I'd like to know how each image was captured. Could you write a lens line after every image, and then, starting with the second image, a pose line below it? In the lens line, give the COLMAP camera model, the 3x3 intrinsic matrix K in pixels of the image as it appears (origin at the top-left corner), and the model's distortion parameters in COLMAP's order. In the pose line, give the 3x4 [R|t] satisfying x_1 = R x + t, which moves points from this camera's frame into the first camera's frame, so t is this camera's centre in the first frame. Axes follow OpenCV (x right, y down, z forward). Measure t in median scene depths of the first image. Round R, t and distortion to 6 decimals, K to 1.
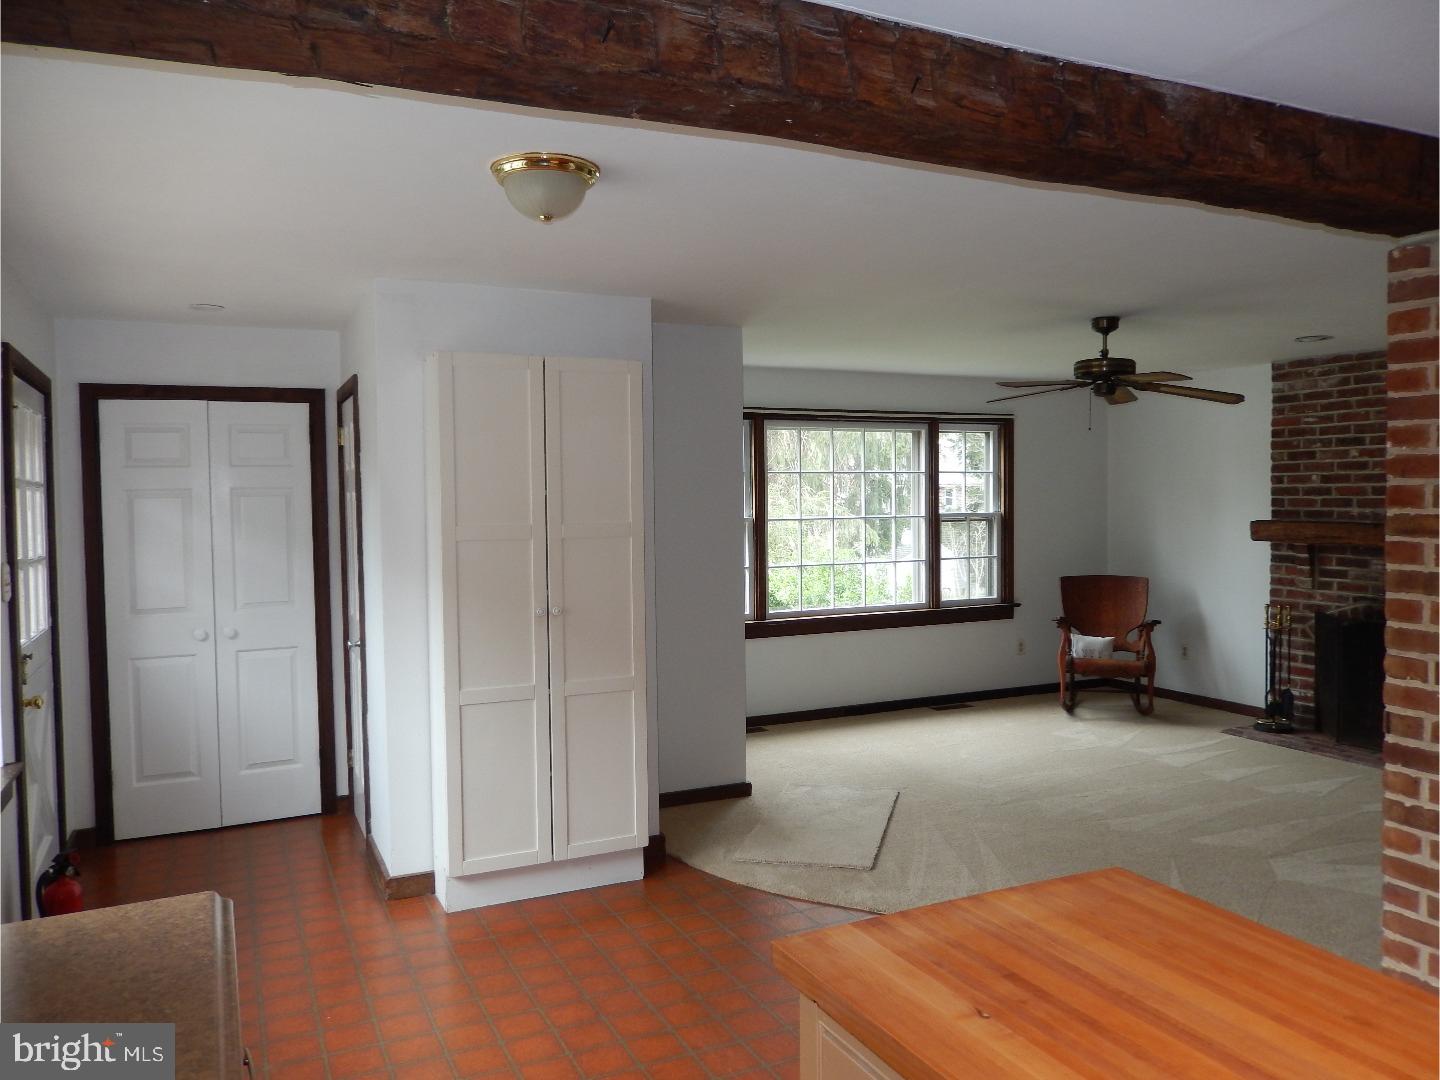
lens RADIAL K [[1114.0, 0, 720.0], [0, 1114.0, 540.0], [0, 0, 1]] dist [0.000886, 0.003256]
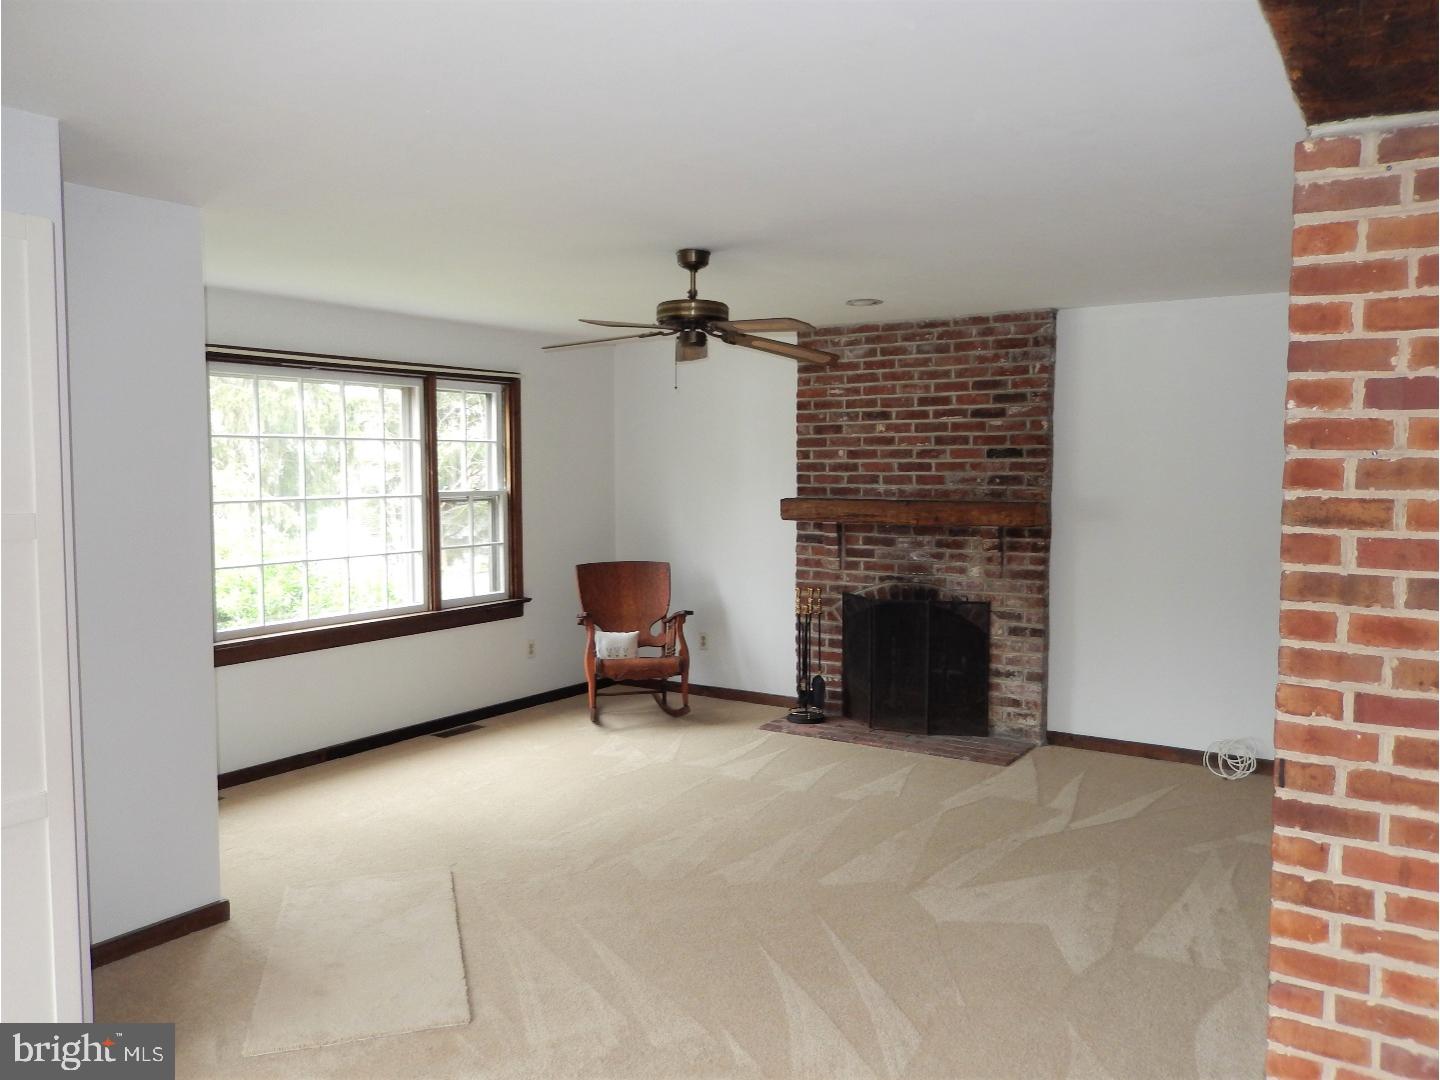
lens RADIAL K [[1114.0, 0, 720.0], [0, 1114.0, 540.0], [0, 0, 1]] dist [0.000886, 0.003256]
pose [[0.857026, -0.027631, 0.514533, -0.047458], [0.015886, 0.999503, 0.027214, -0.008945], [-0.515029, -0.015149, 0.857039, 0.233475]]
